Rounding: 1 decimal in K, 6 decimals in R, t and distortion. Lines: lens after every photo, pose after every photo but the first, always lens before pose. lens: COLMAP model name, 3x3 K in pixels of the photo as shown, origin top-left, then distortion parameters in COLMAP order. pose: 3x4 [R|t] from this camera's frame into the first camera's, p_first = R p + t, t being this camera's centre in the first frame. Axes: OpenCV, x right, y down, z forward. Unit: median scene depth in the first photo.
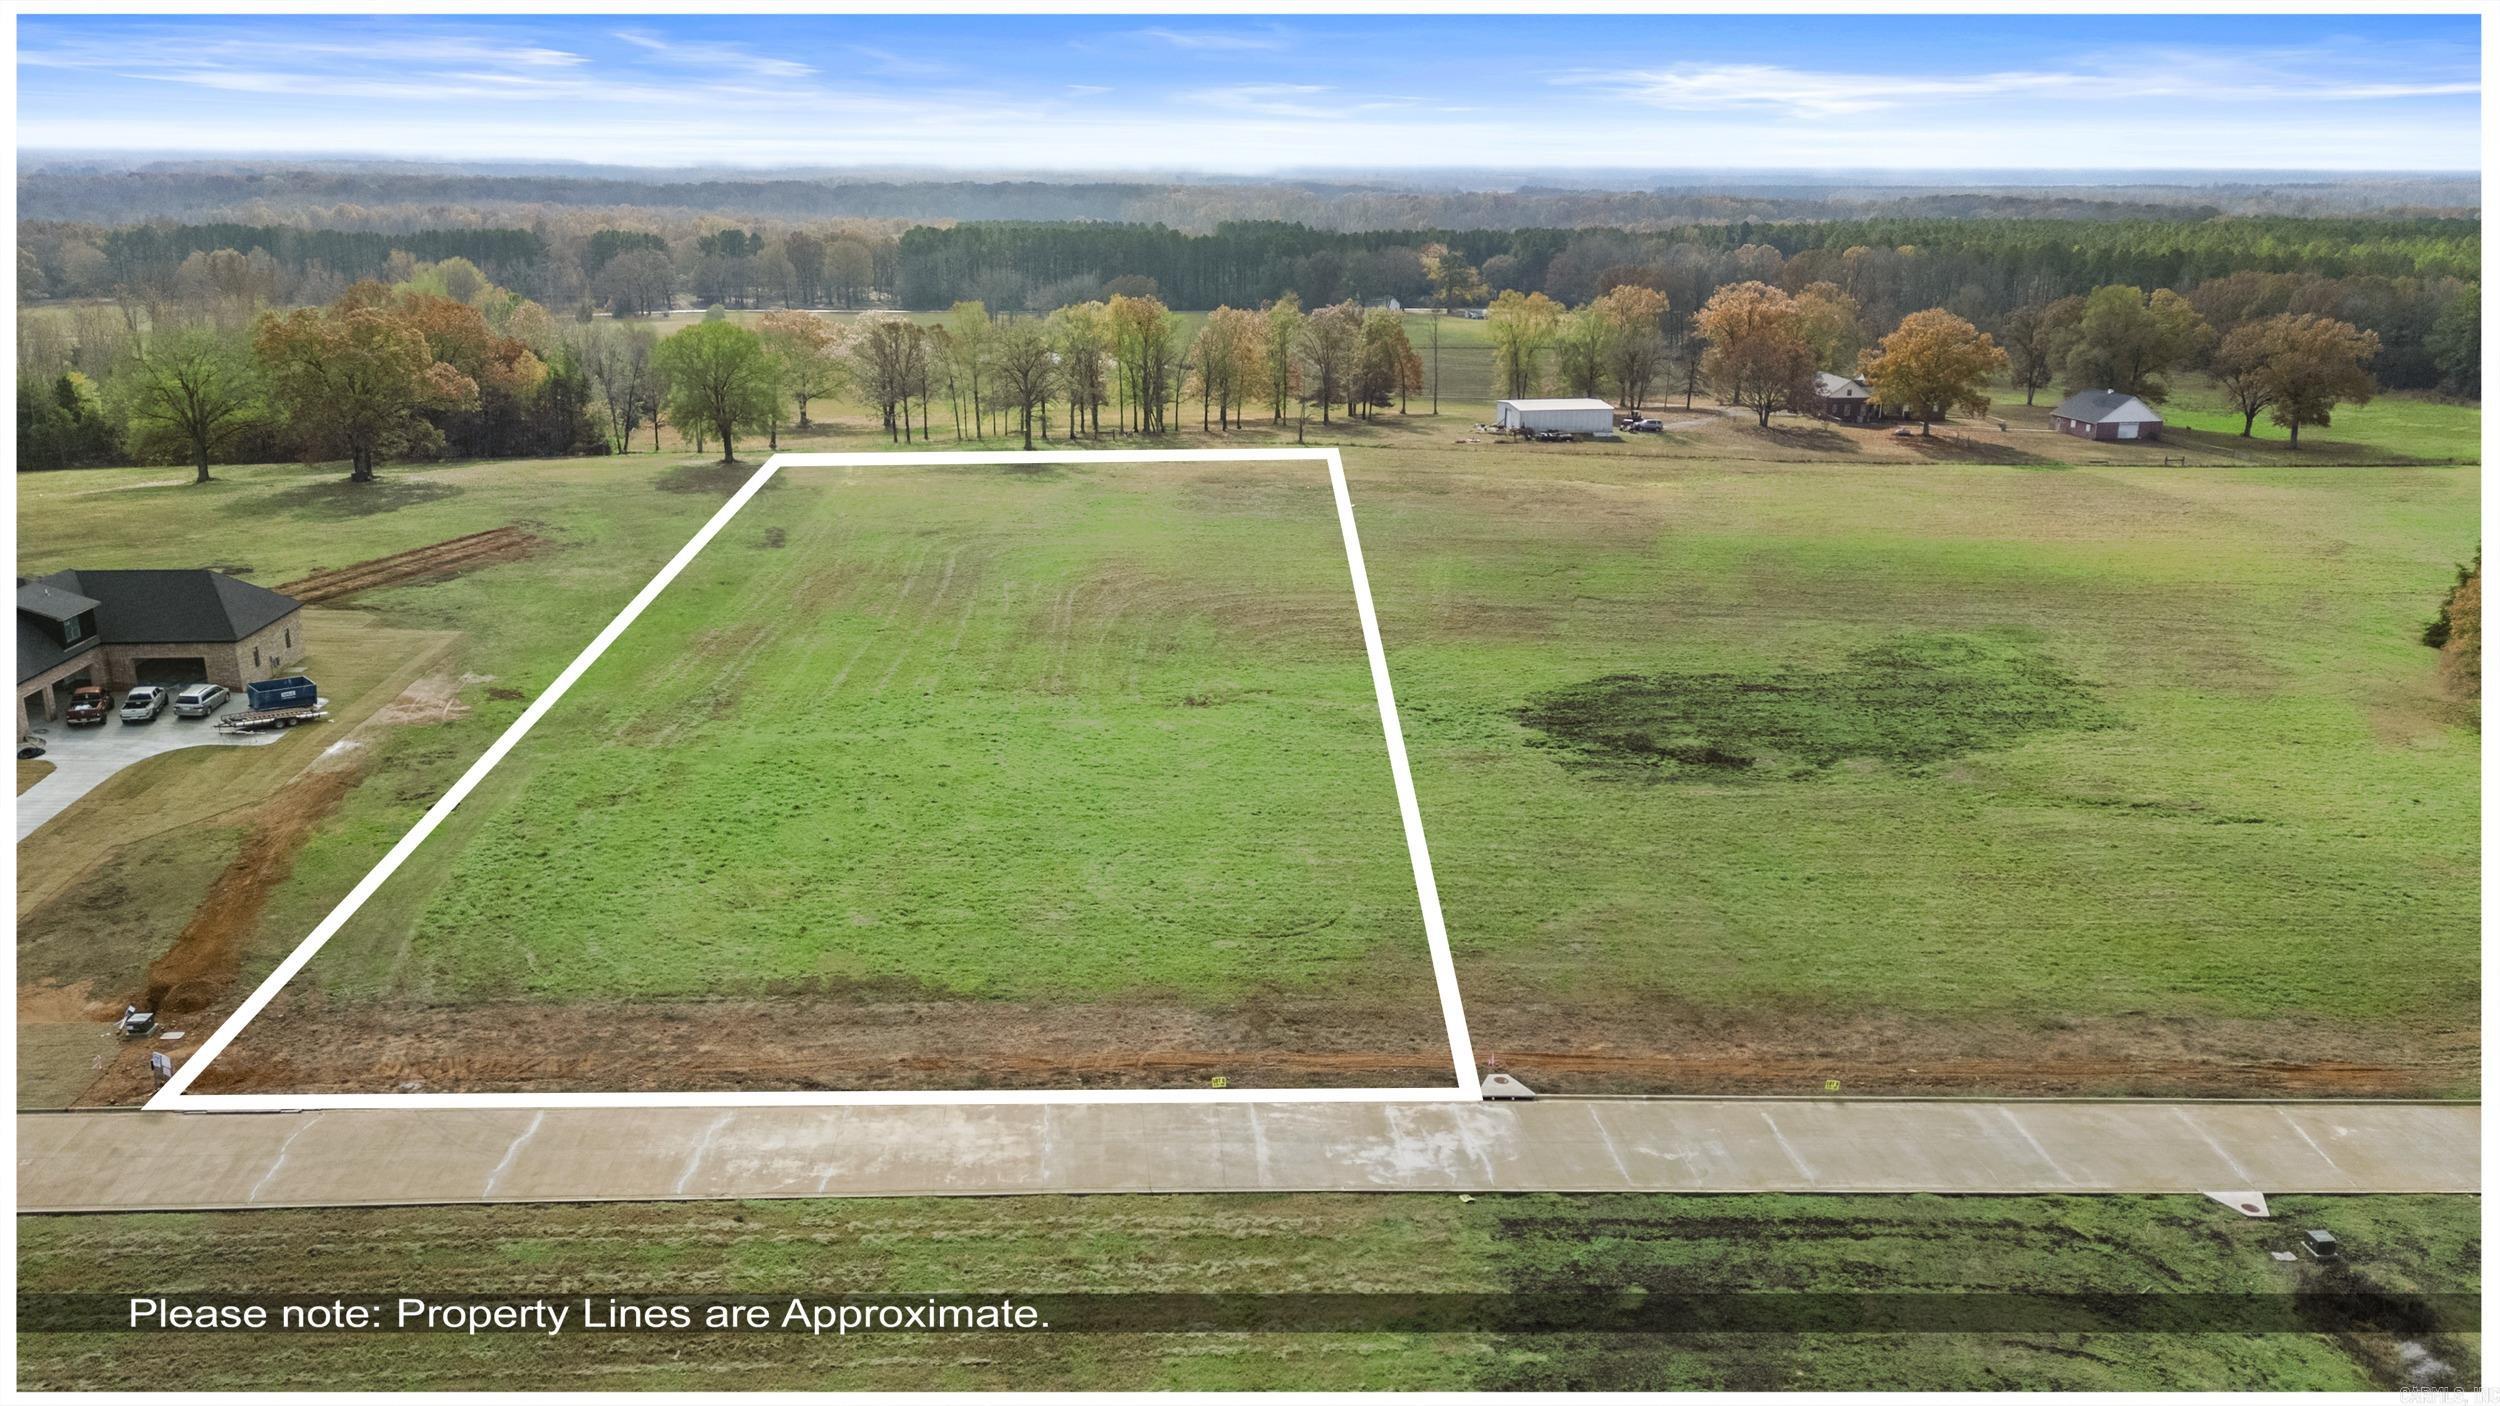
lens RADIAL K [[1772.6, 0, 1259.6], [0, 1772.6, 773.4], [0, 0, 1]] dist [0.082144, -0.109625]
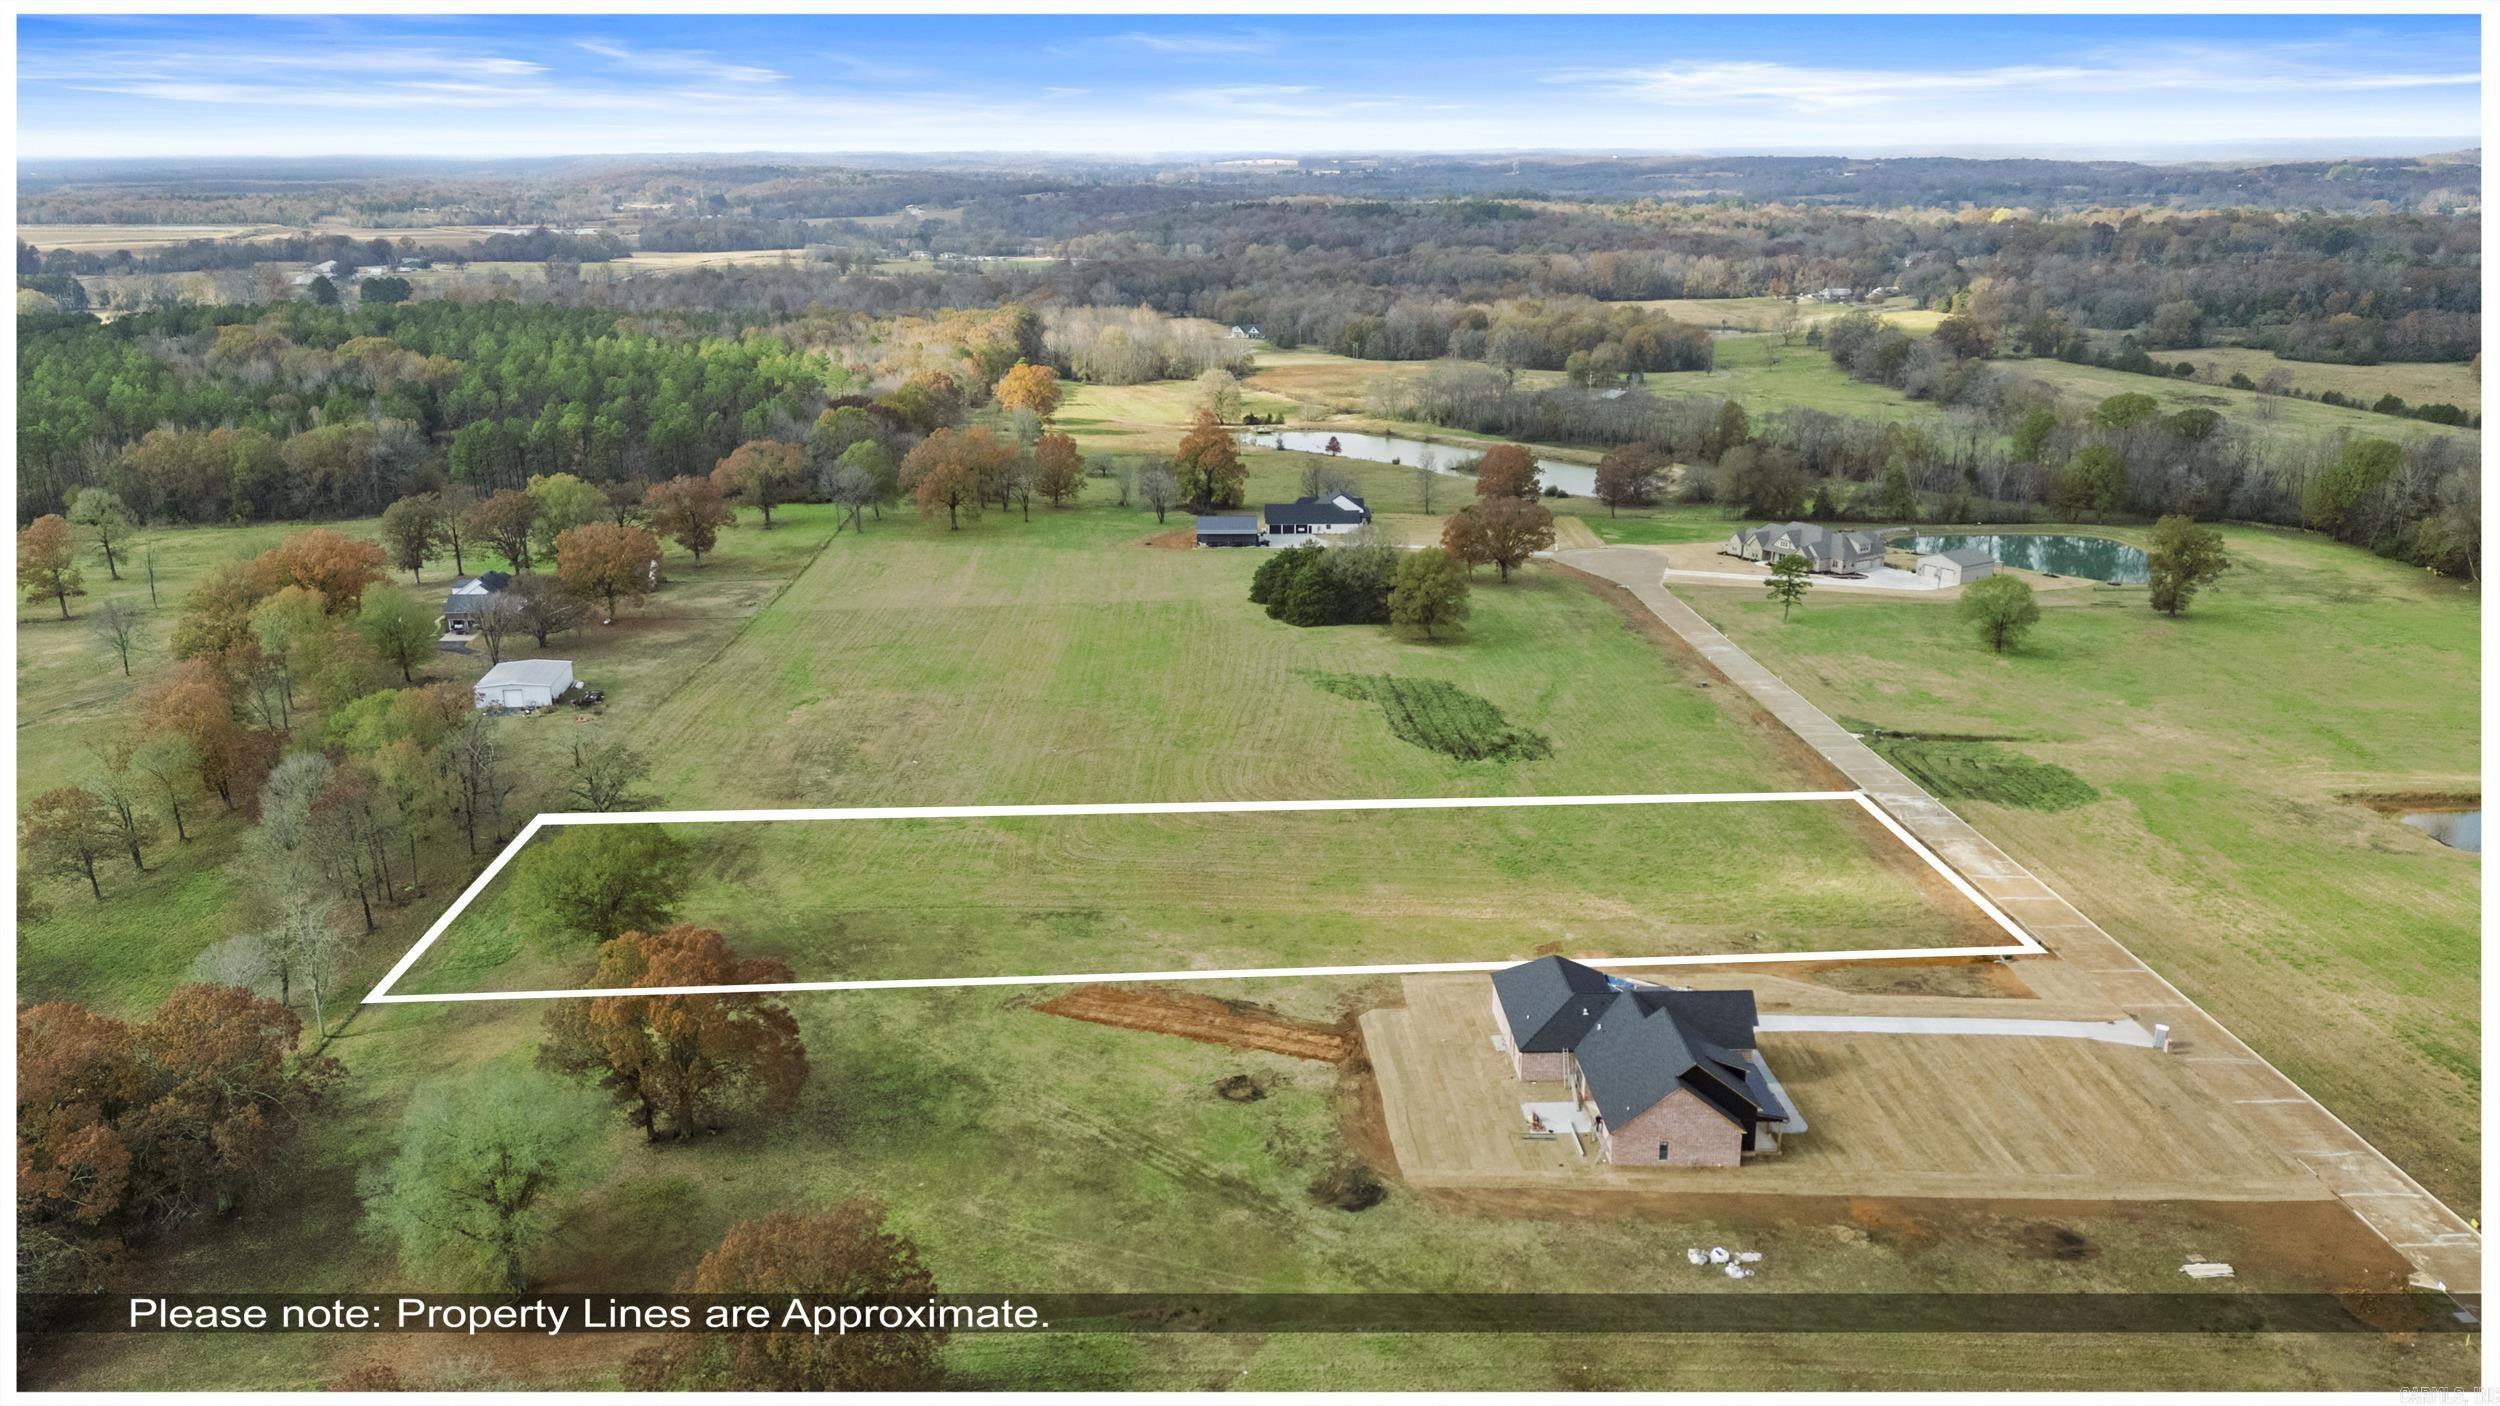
lens RADIAL K [[1819.2, 0, 1273.4], [0, 1819.2, 783.1], [0, 0, 1]] dist [0.094315, -0.117272]
pose [[0.038109, -0.335694, 0.941200, -1.881675], [0.325333, 0.894737, 0.305949, -0.742321], [-0.944831, 0.294544, 0.143310, 0.993303]]
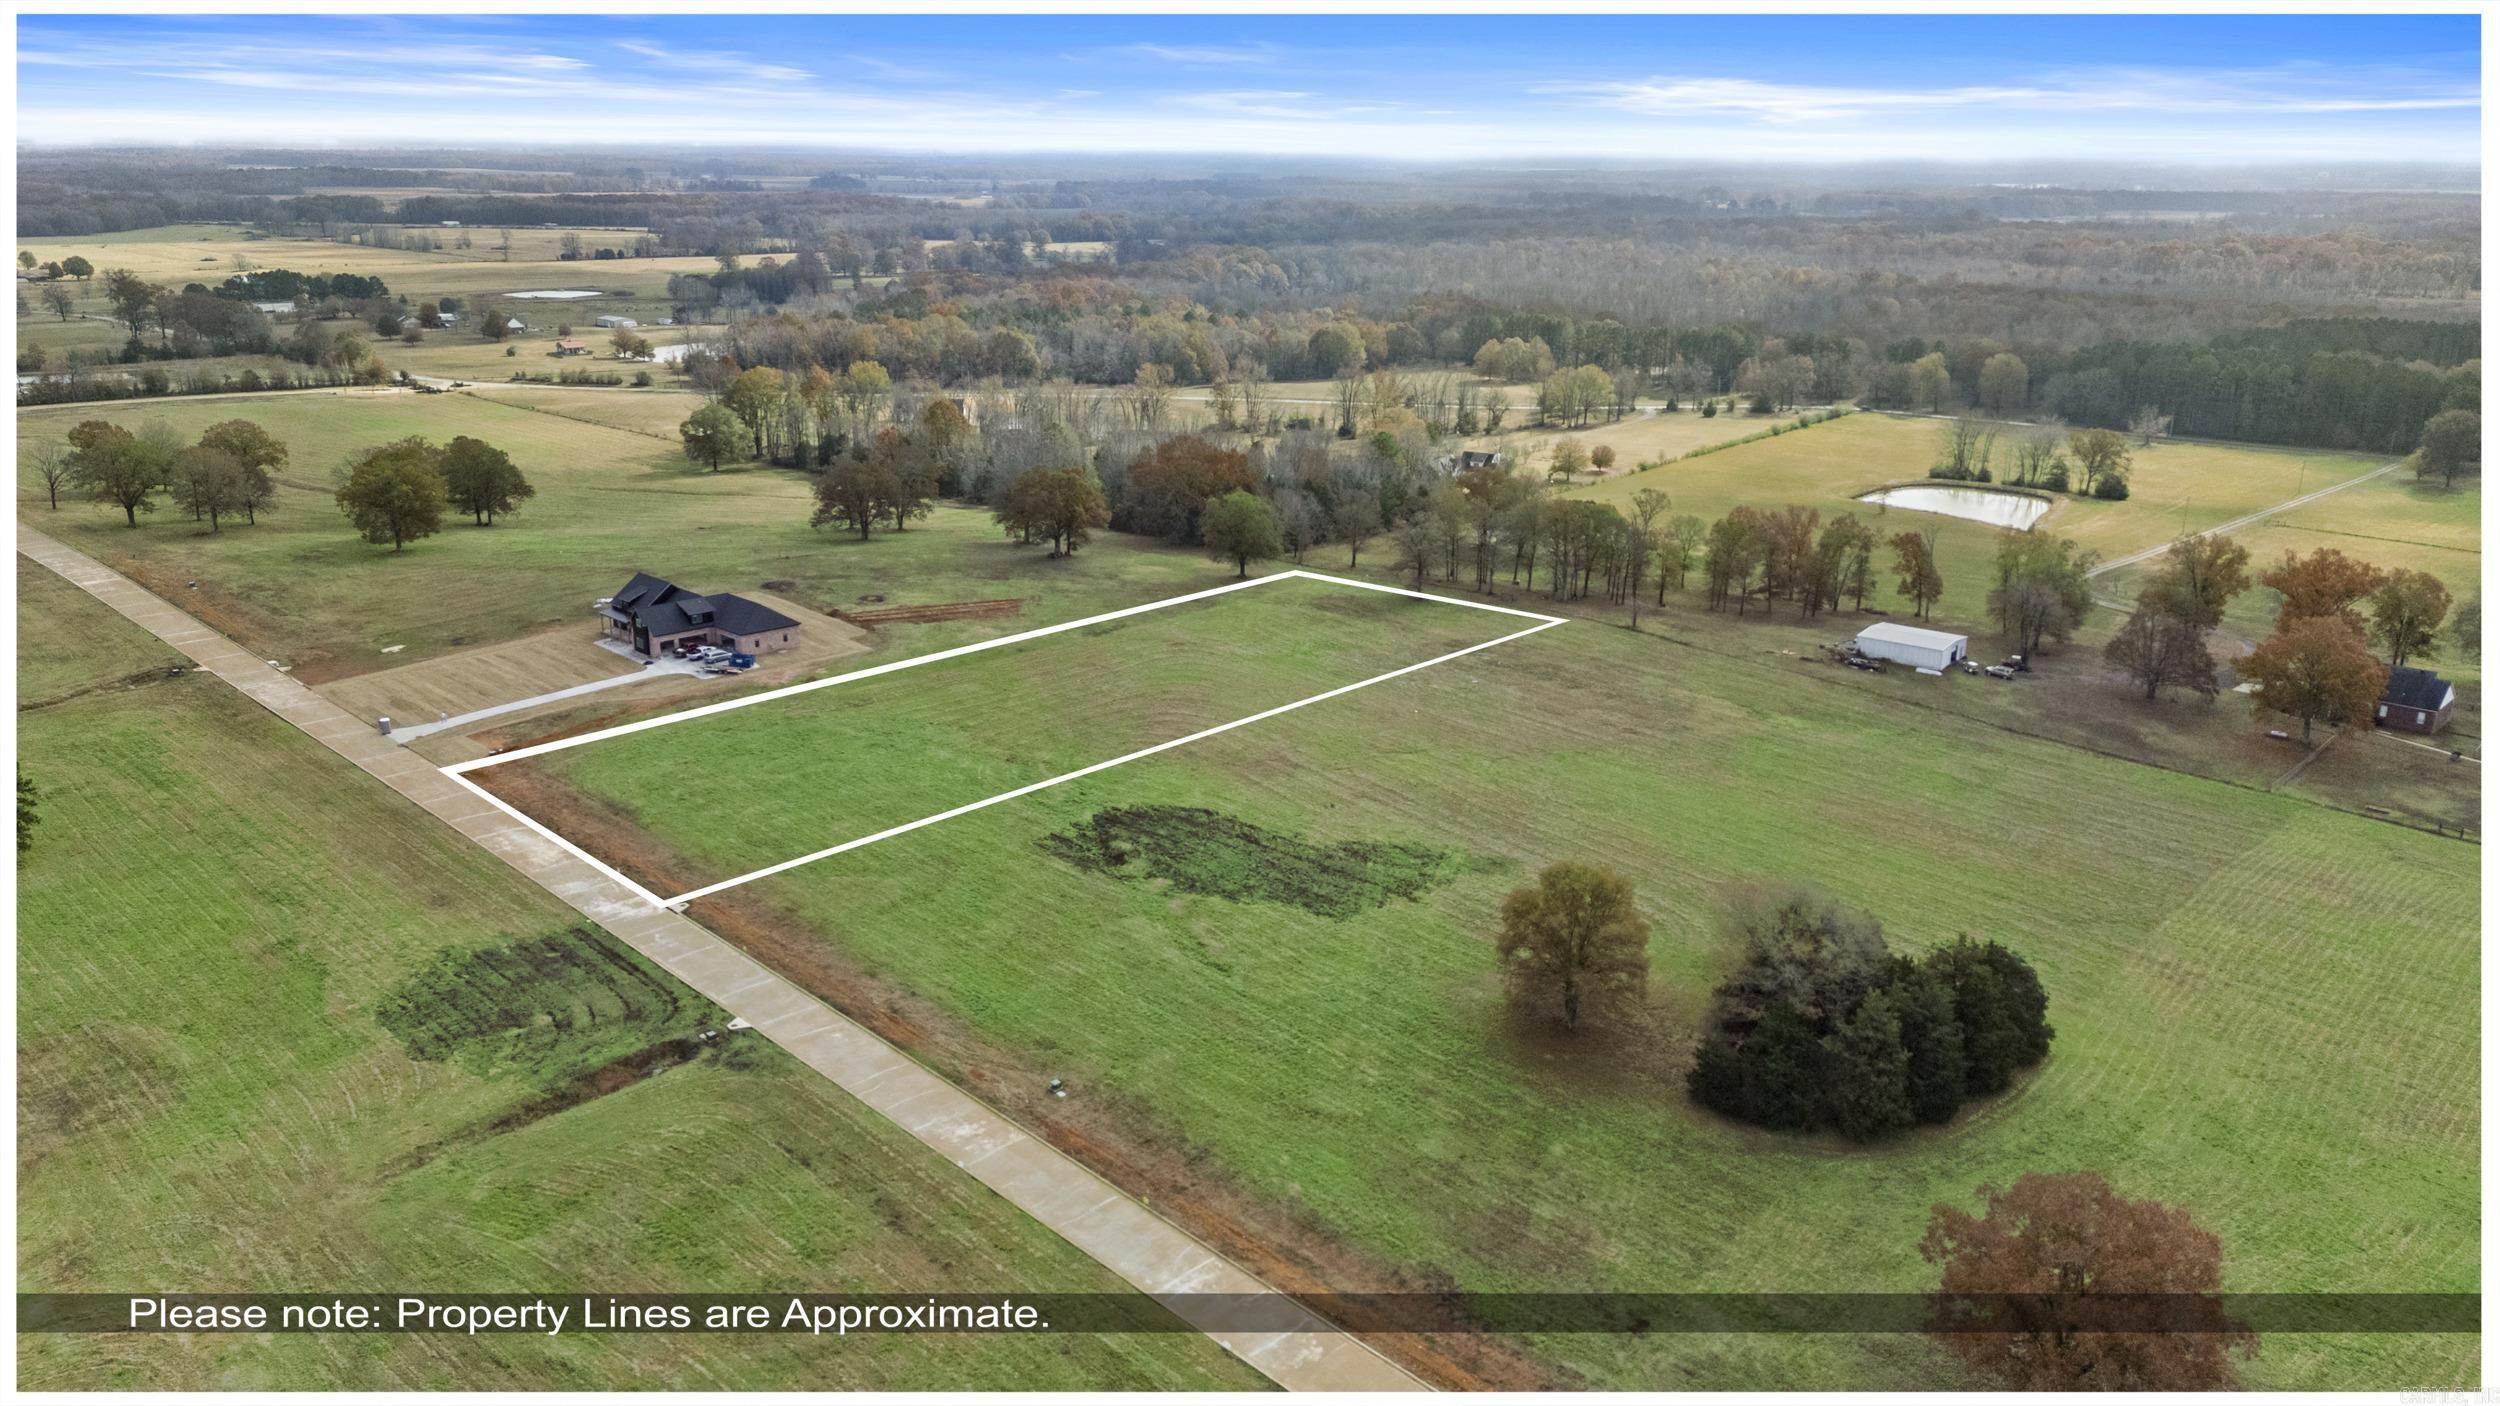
lens RADIAL K [[1772.6, 0, 1259.6], [0, 1772.6, 773.4], [0, 0, 1]] dist [0.082144, -0.109625]
pose [[0.660609, 0.248744, -0.708323, 1.599639], [-0.249832, 0.962576, 0.105028, -0.313883], [0.707940, 0.107579, 0.698031, -0.128081]]
